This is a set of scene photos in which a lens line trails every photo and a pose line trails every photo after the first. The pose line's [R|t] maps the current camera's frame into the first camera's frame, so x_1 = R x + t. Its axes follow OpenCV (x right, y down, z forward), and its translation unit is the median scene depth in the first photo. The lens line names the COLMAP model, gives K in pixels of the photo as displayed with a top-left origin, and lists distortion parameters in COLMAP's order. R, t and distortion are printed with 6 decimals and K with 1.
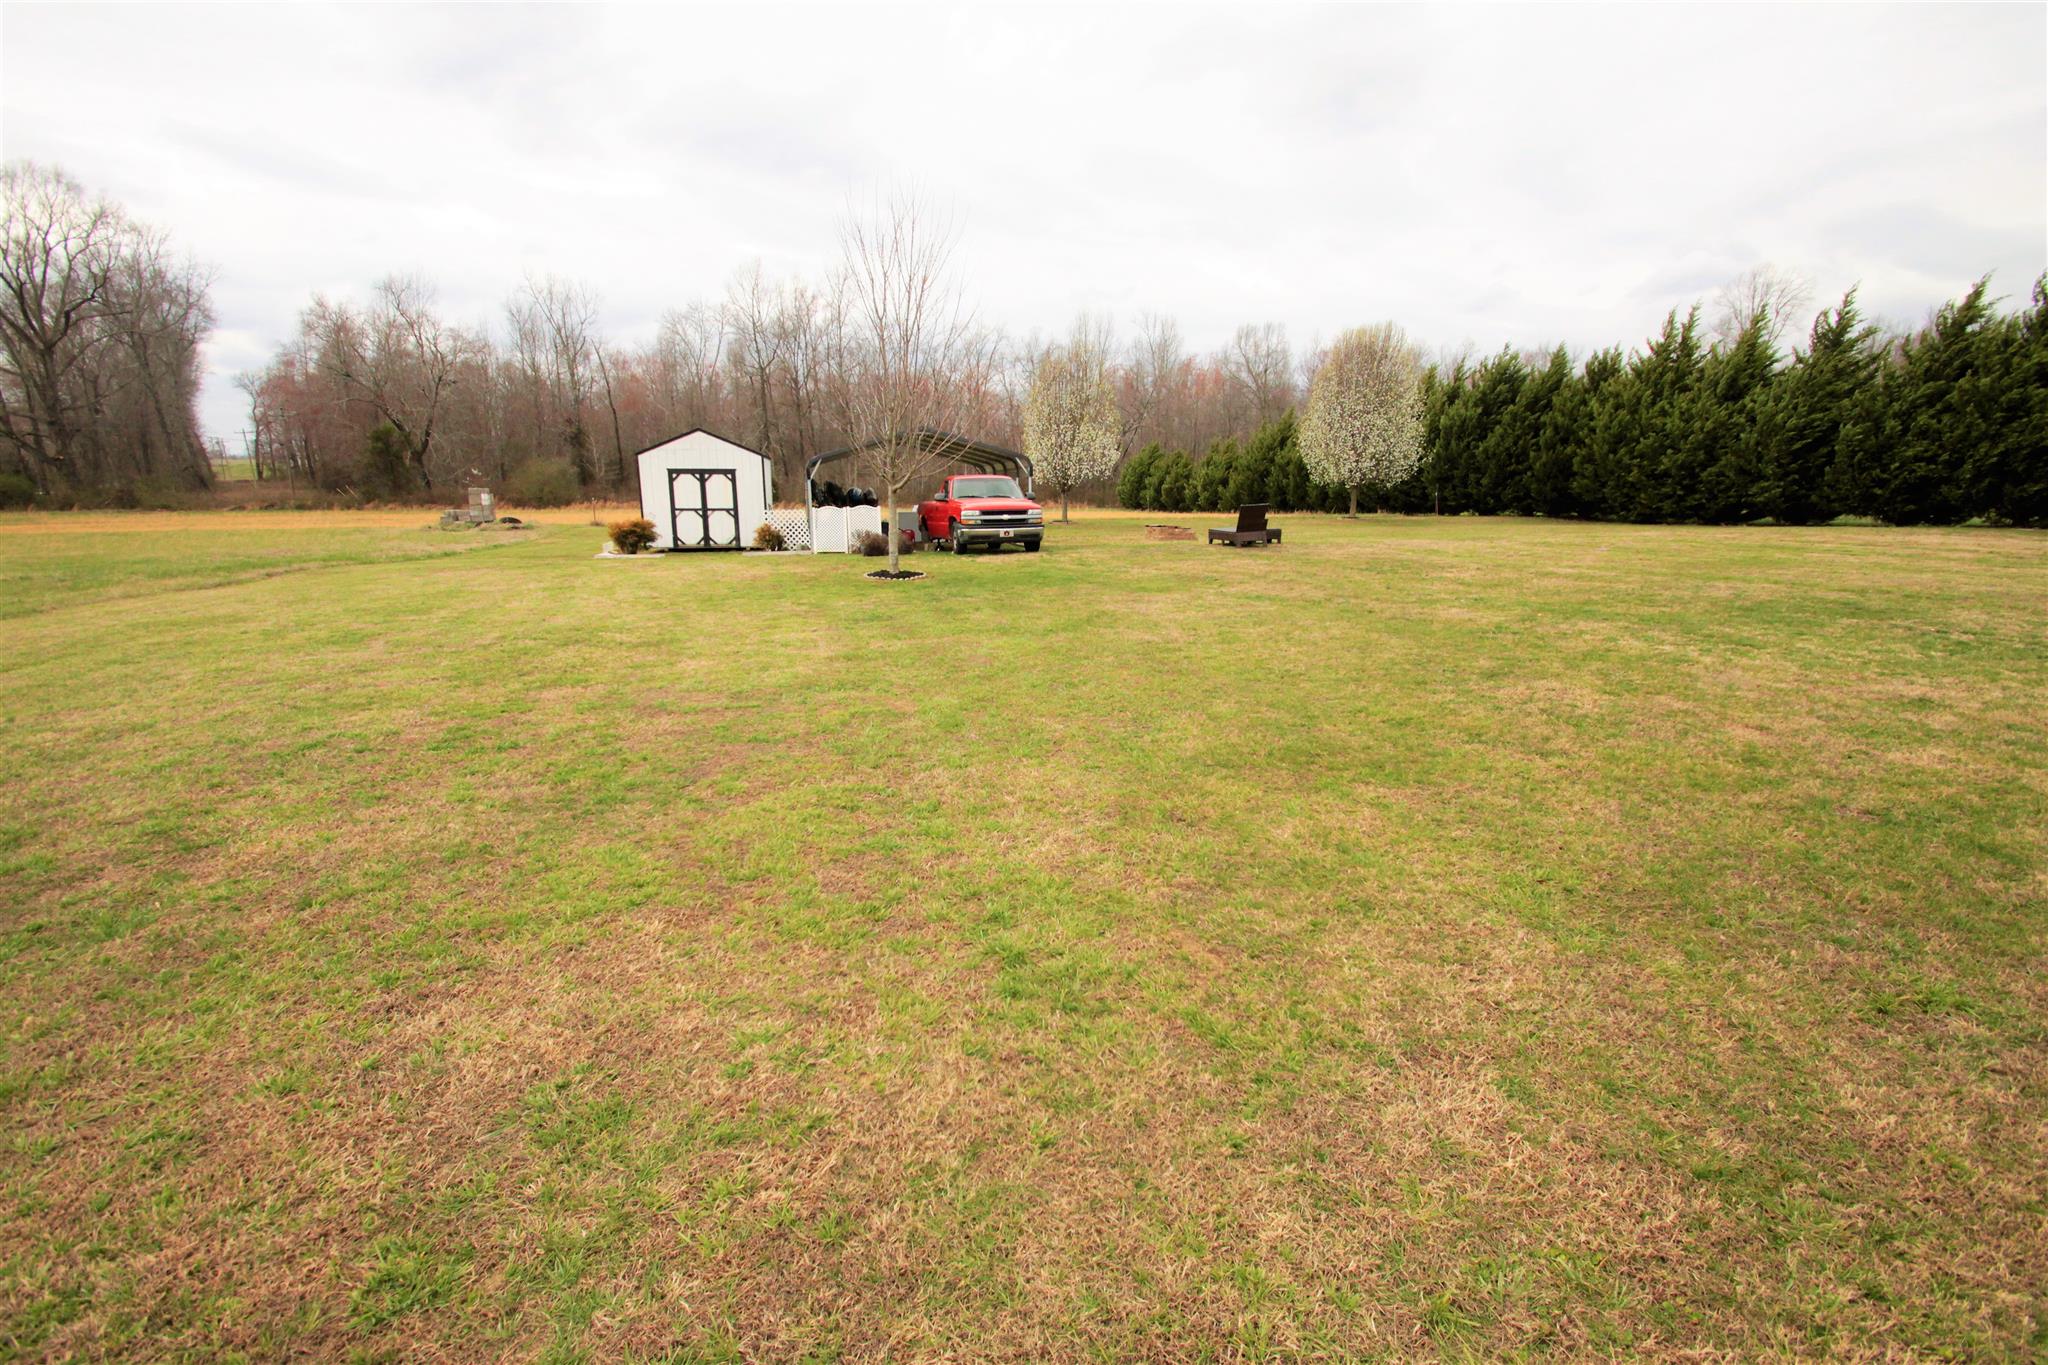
lens RADIAL K [[978.6, 0, 1031.5], [0, 978.6, 699.2], [0, 0, 1]] dist [0.006754, -0.003174]
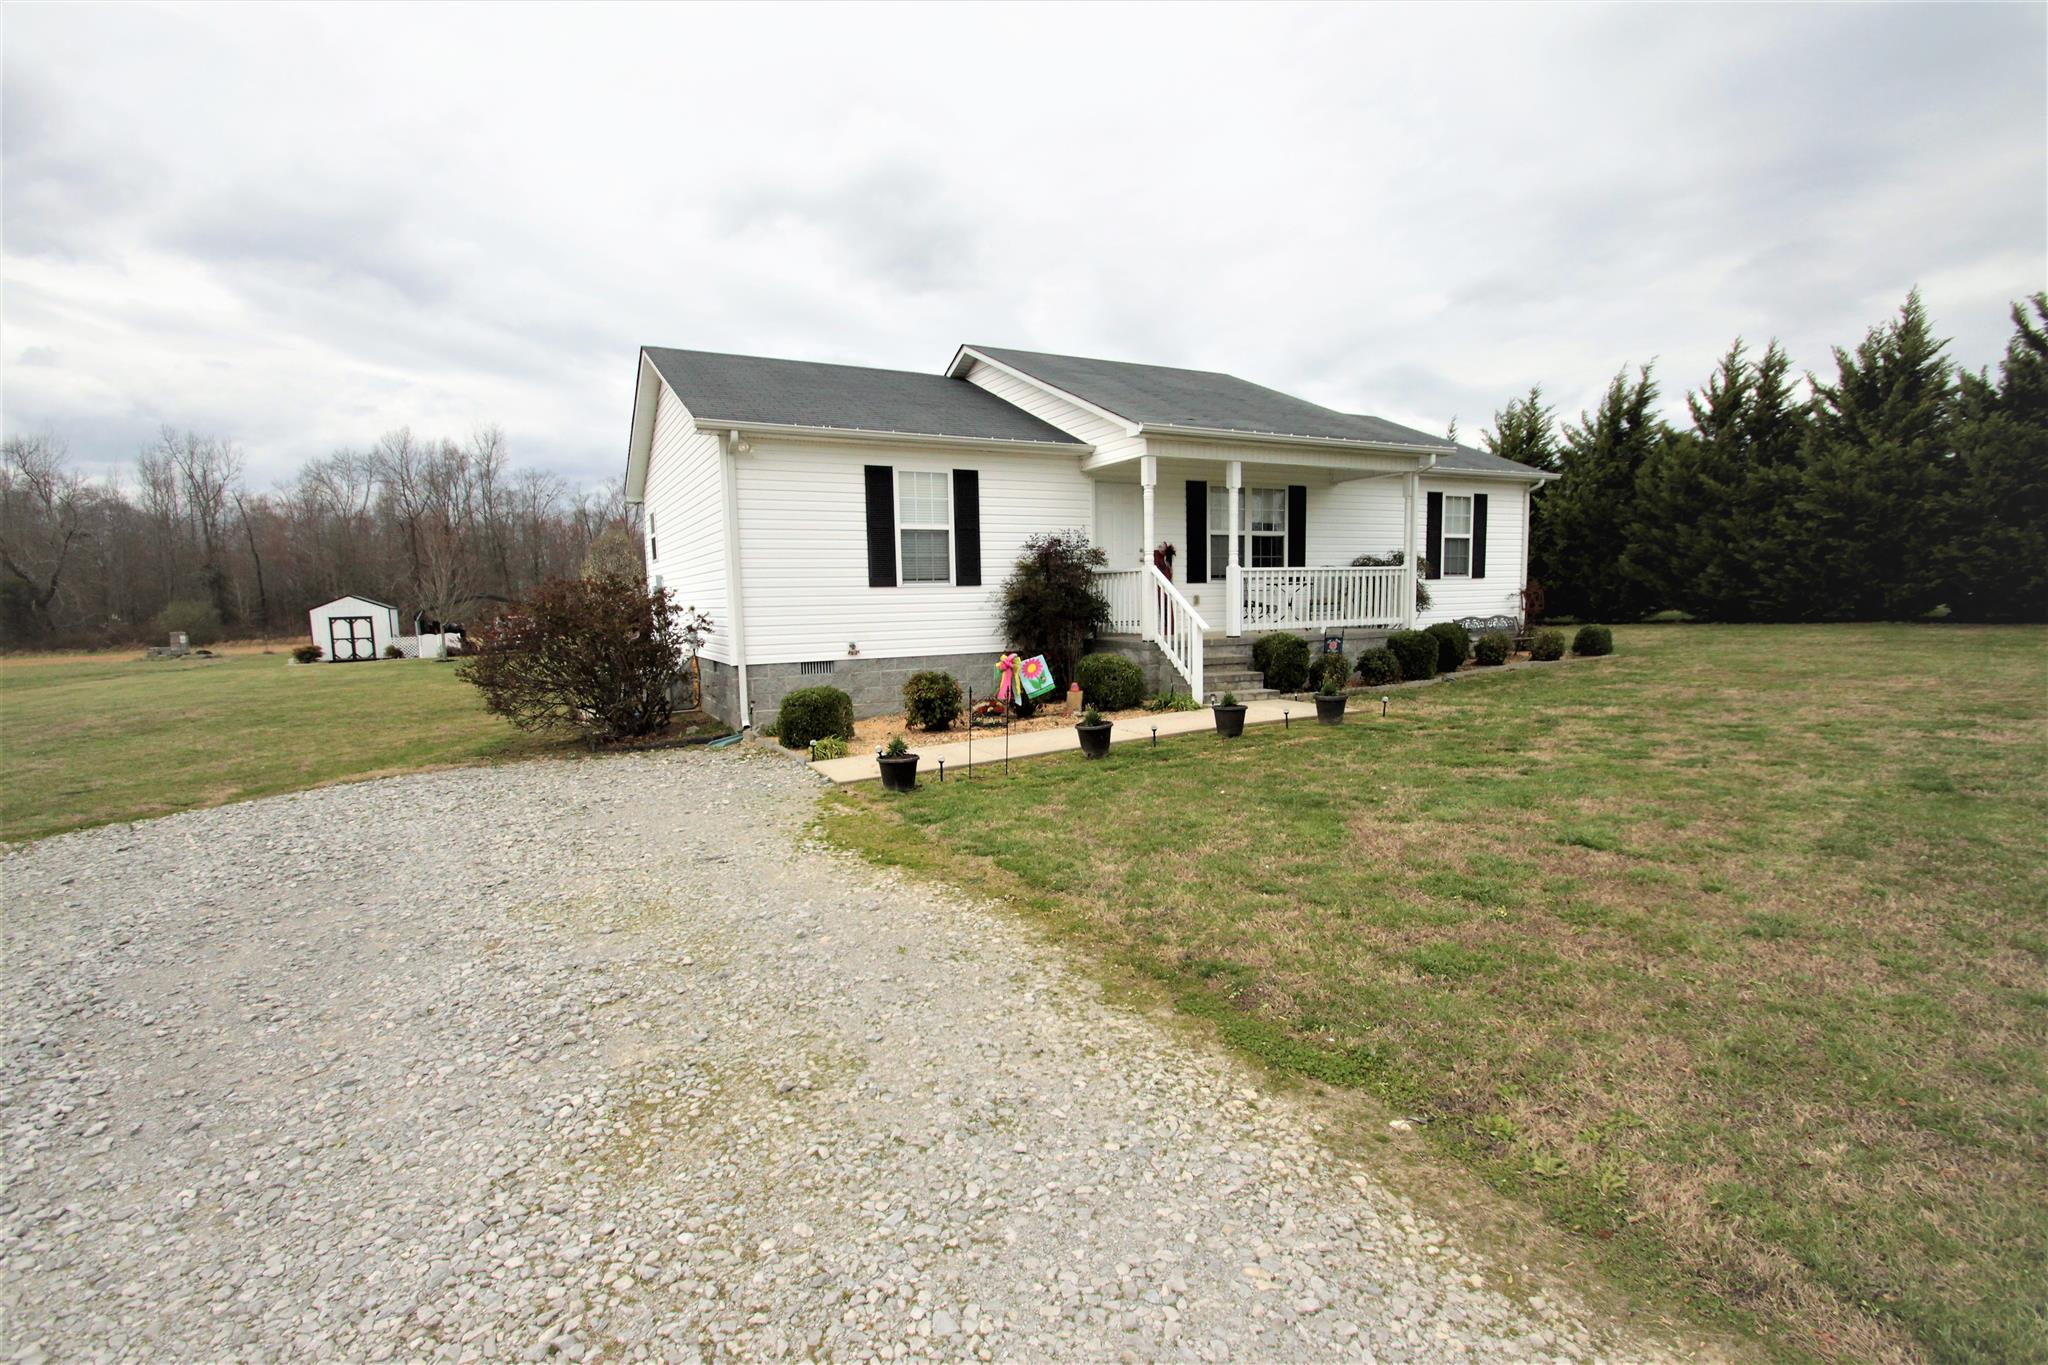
lens RADIAL K [[978.6, 0, 1010.8], [0, 978.6, 691.6], [0, 0, 1]] dist [0.006754, -0.003174]
pose [[0.962755, -0.055132, 0.264696, 0.367589], [0.087373, 0.989903, -0.111615, 0.221105], [-0.255870, 0.130585, 0.957851, -1.080520]]
